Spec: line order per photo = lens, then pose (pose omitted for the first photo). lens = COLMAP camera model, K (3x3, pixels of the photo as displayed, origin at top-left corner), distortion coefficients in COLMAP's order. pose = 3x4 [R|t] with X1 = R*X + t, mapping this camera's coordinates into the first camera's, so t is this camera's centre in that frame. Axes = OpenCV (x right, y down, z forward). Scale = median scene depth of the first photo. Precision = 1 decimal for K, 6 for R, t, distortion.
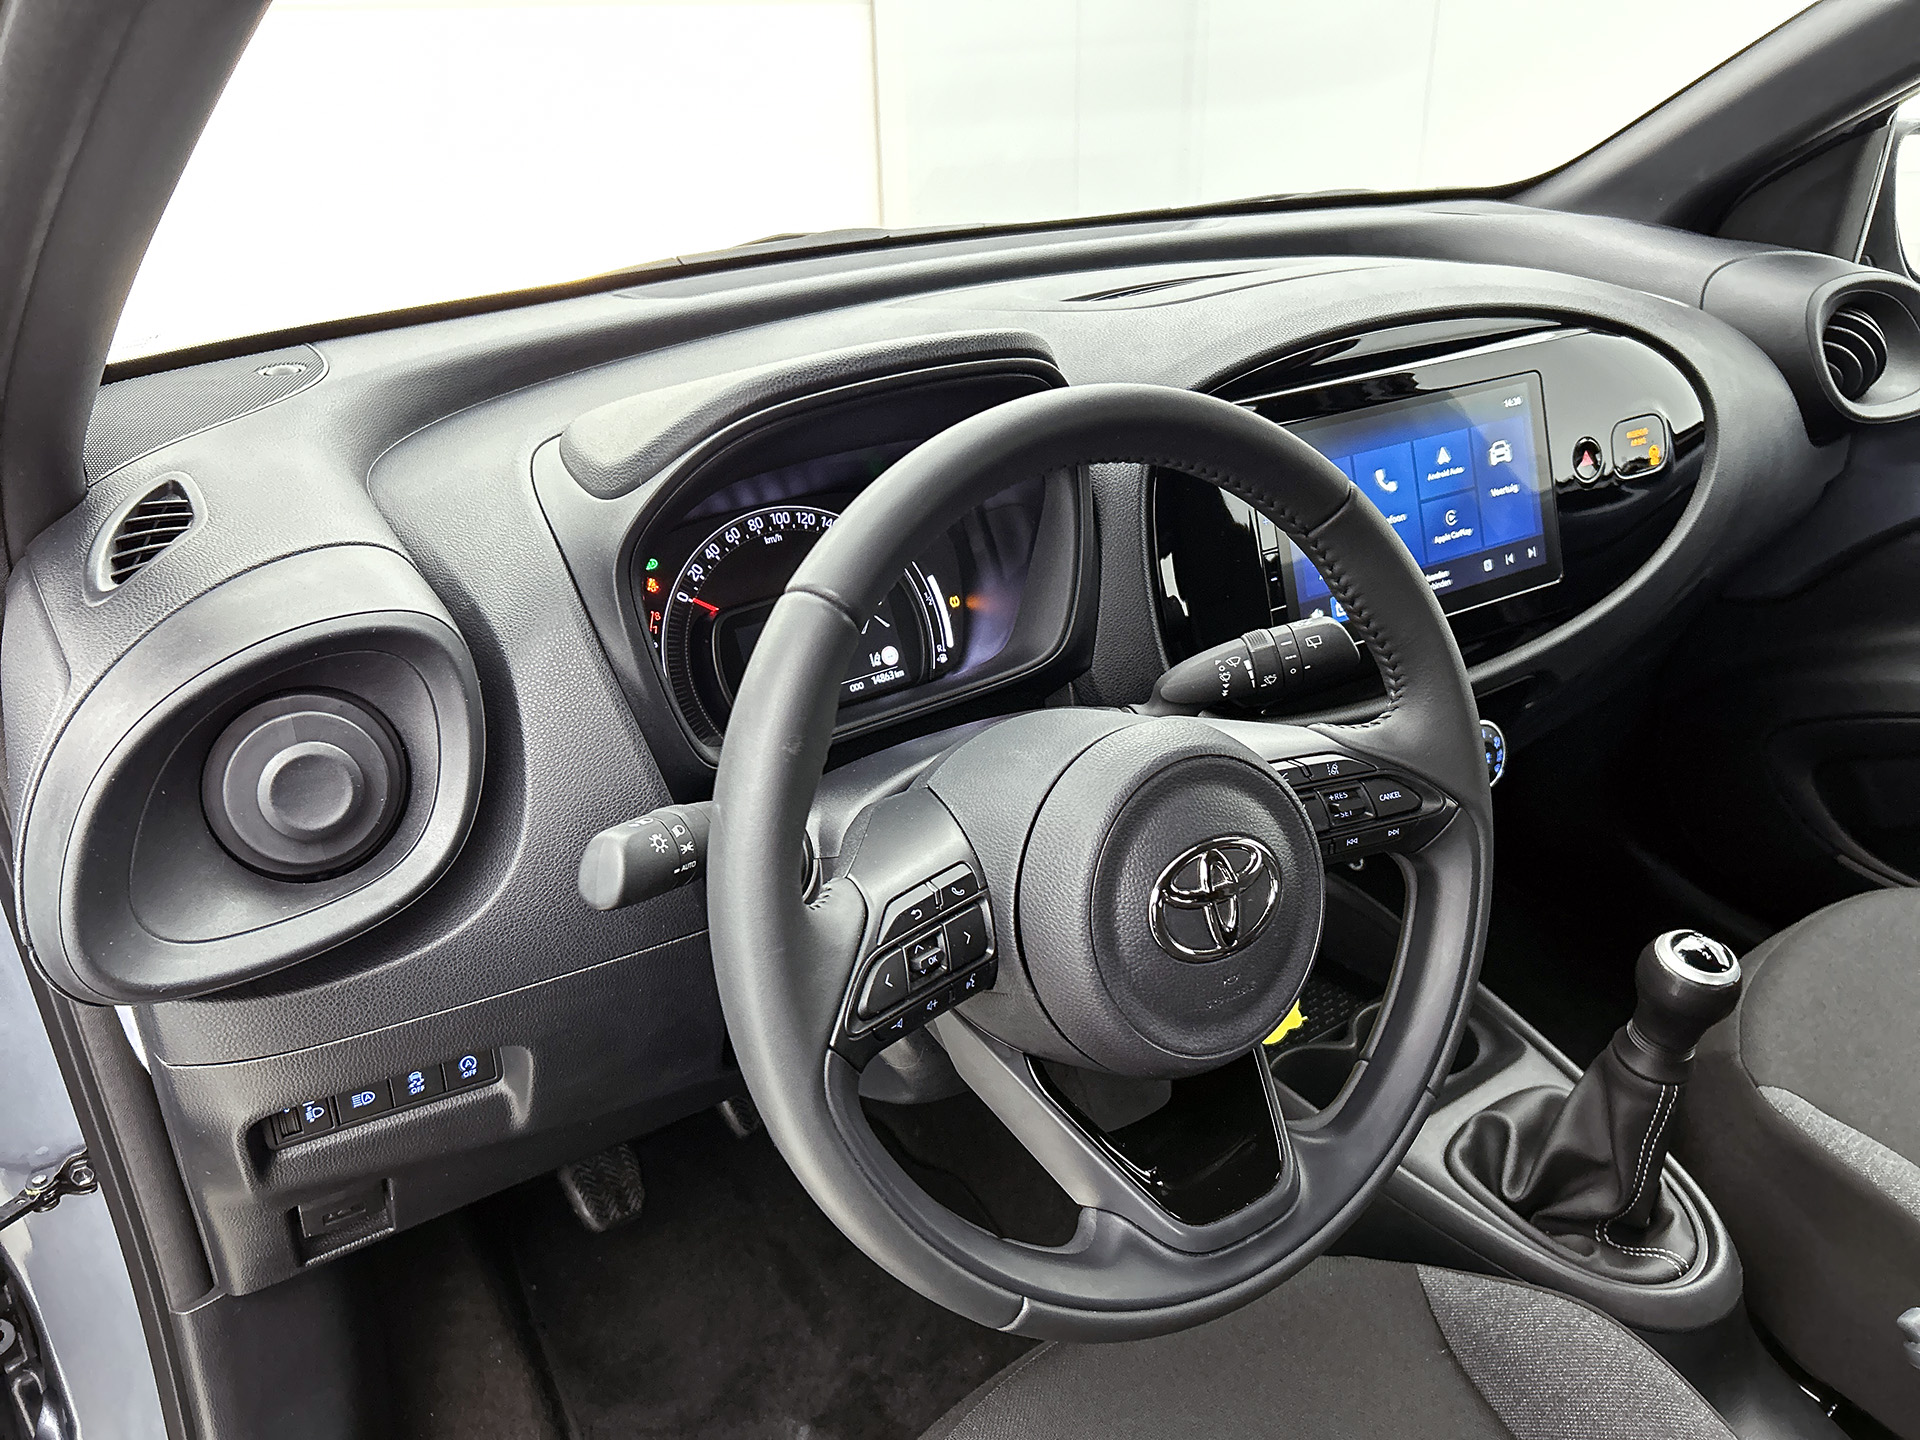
lens RADIAL K [[1452.3, 0, 915.8], [0, 1452.3, 713.8], [0, 0, 1]] dist [-0.003795, 0.005180]
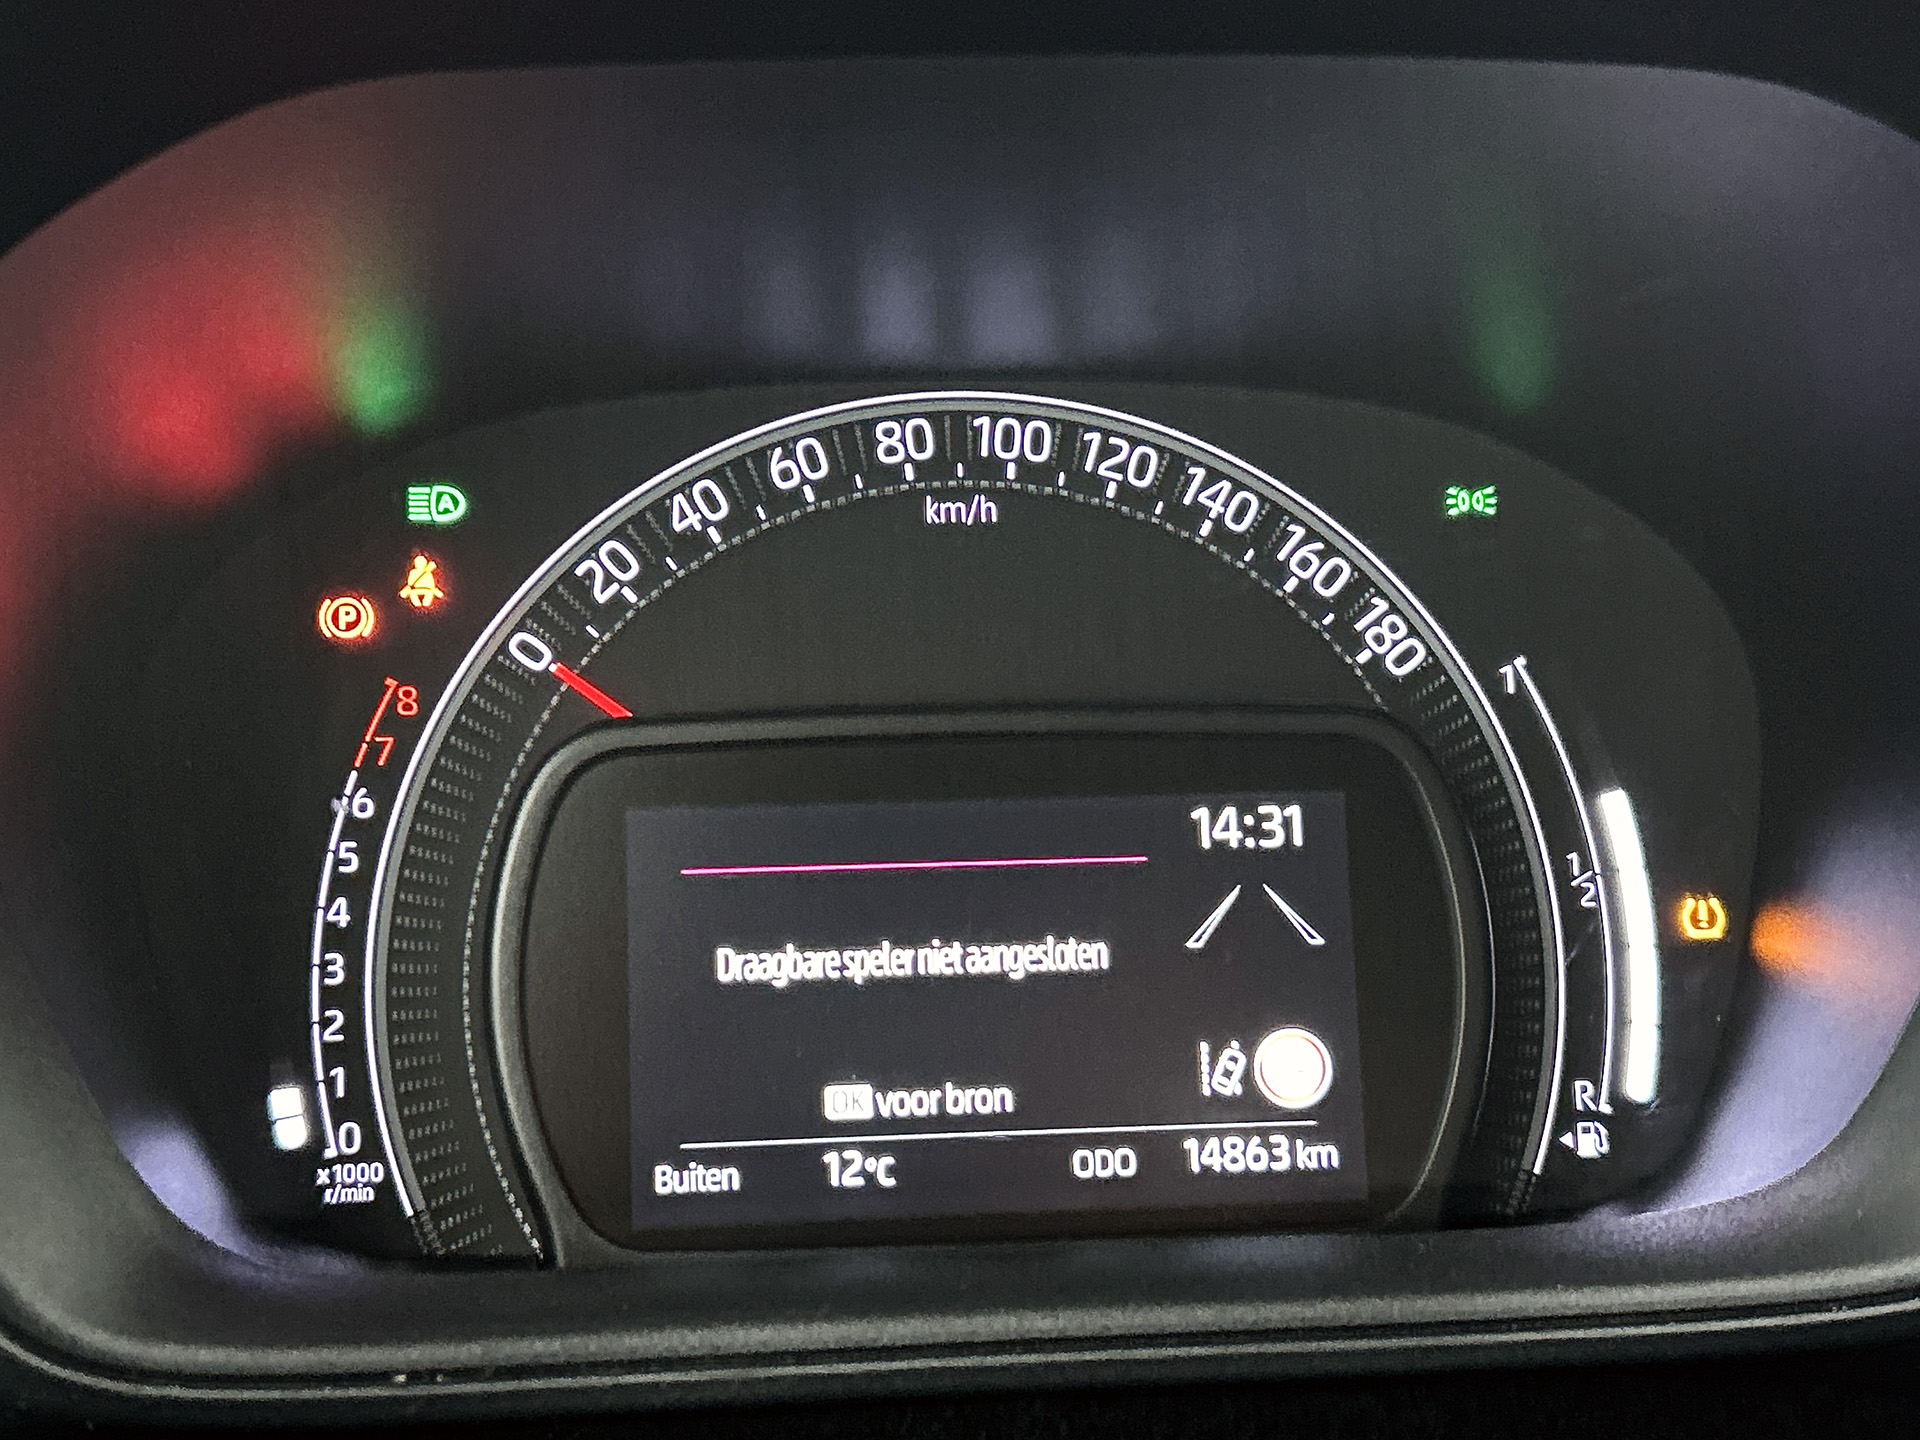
lens RADIAL K [[2474.3, 0, 960.0], [0, 2474.3, 720.0], [0, 0, 1]] dist [-0.015906, -0.008131]
pose [[0.876039, 0.168048, -0.452012, 0.102589], [-0.239498, 0.965165, -0.105342, -0.038853], [0.418564, 0.200540, 0.885770, 0.617059]]
